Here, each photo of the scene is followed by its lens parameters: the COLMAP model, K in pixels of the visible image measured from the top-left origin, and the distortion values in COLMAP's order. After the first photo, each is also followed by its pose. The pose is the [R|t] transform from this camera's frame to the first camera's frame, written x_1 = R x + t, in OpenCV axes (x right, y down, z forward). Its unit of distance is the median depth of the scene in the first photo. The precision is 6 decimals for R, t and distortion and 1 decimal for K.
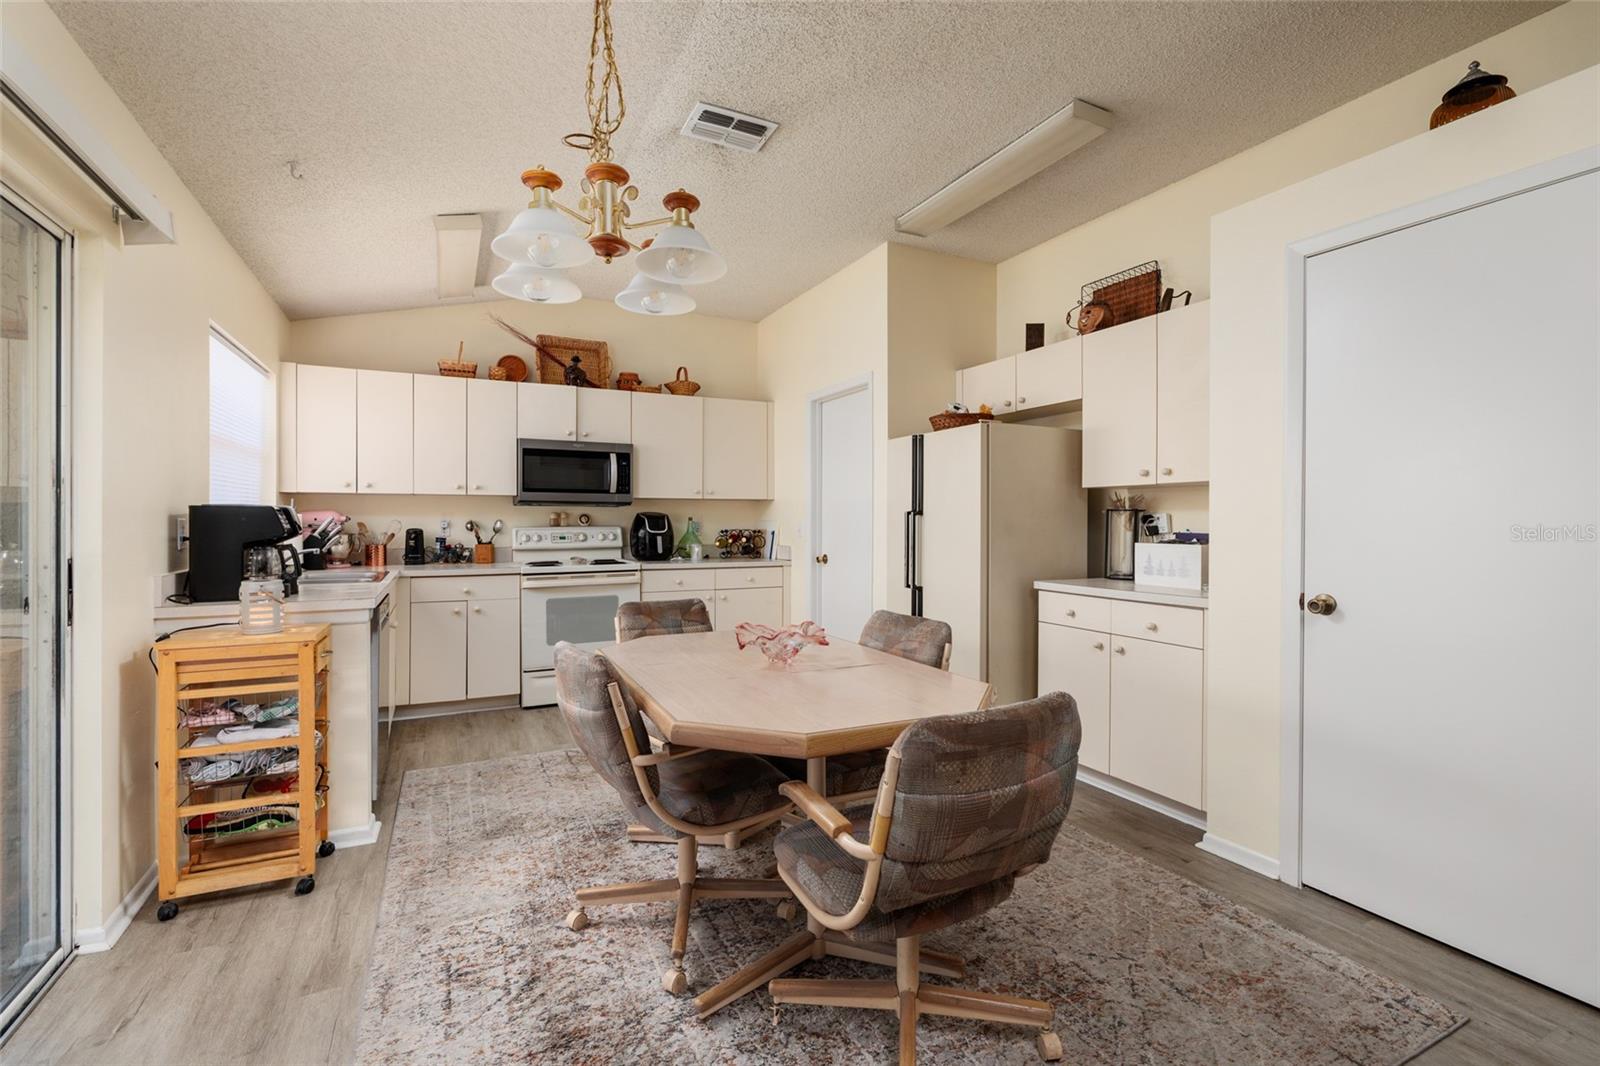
lens RADIAL K [[726.0, 0, 804.4], [0, 726.0, 526.2], [0, 0, 1]] dist [0.003508, -0.000058]
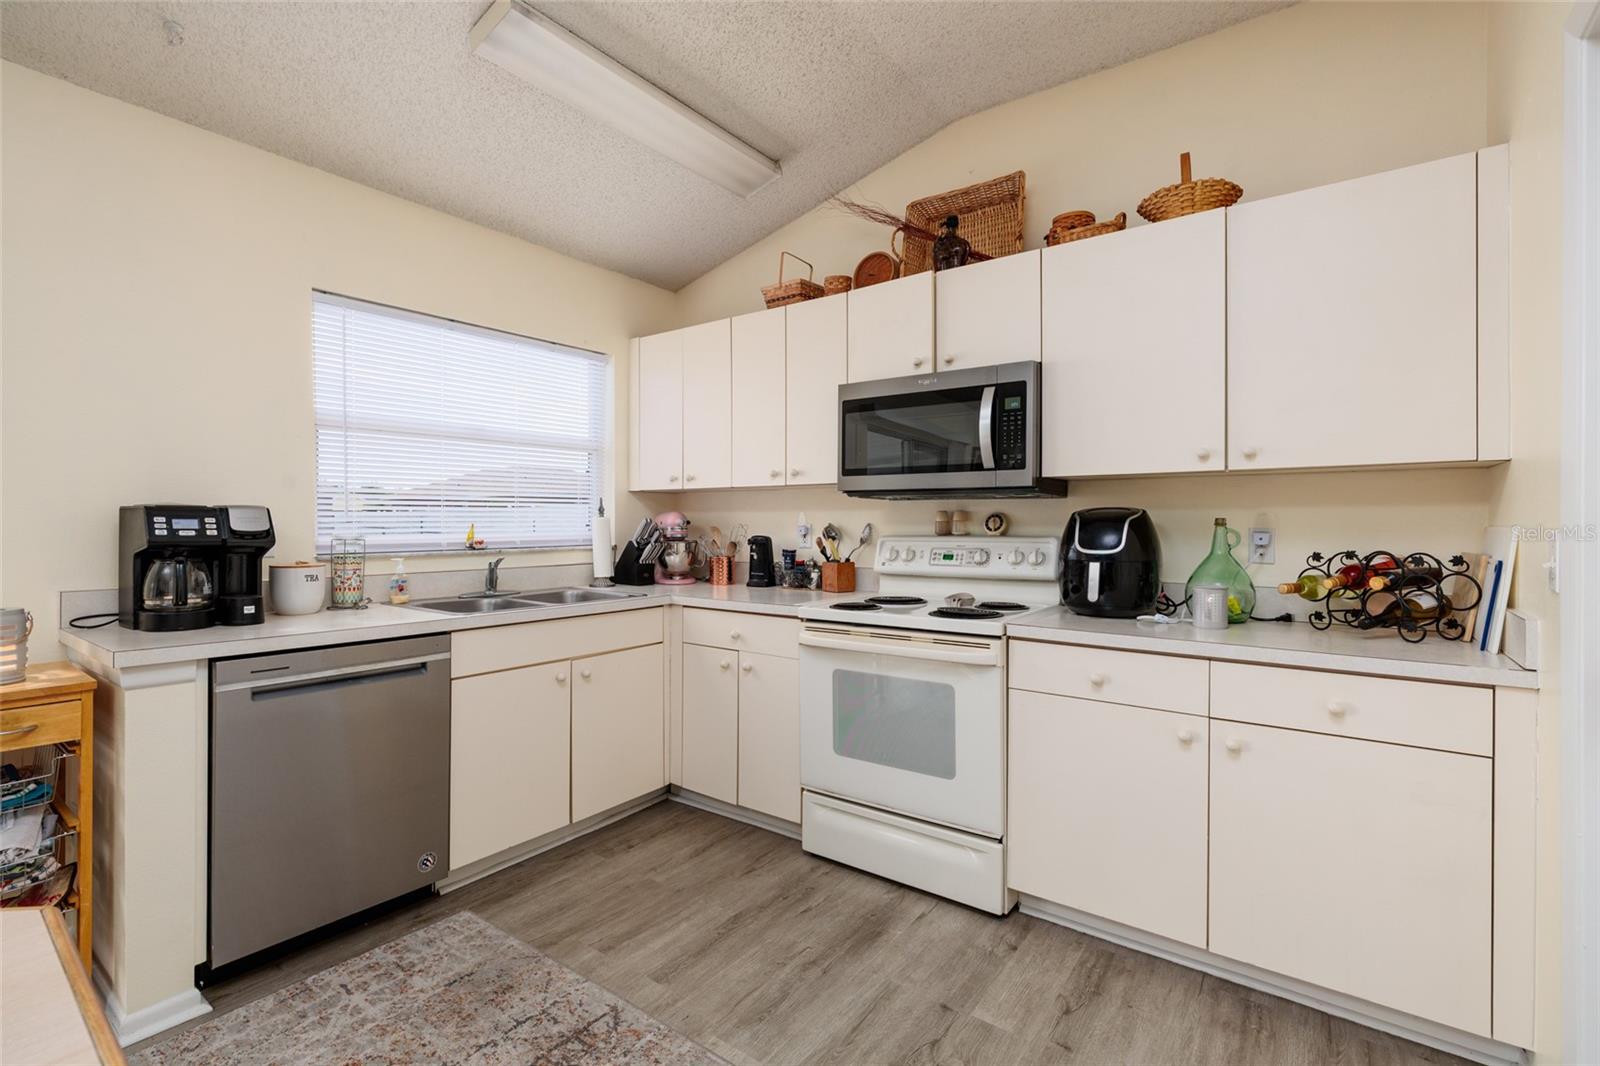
lens RADIAL K [[726.0, 0, 781.7], [0, 726.0, 526.3], [0, 0, 1]] dist [0.003508, -0.000058]
pose [[0.434048, 0.005039, -0.900876, 0.112555], [-0.008455, 0.999963, 0.001520, -0.007176], [0.900850, 0.006957, 0.434074, 0.676180]]
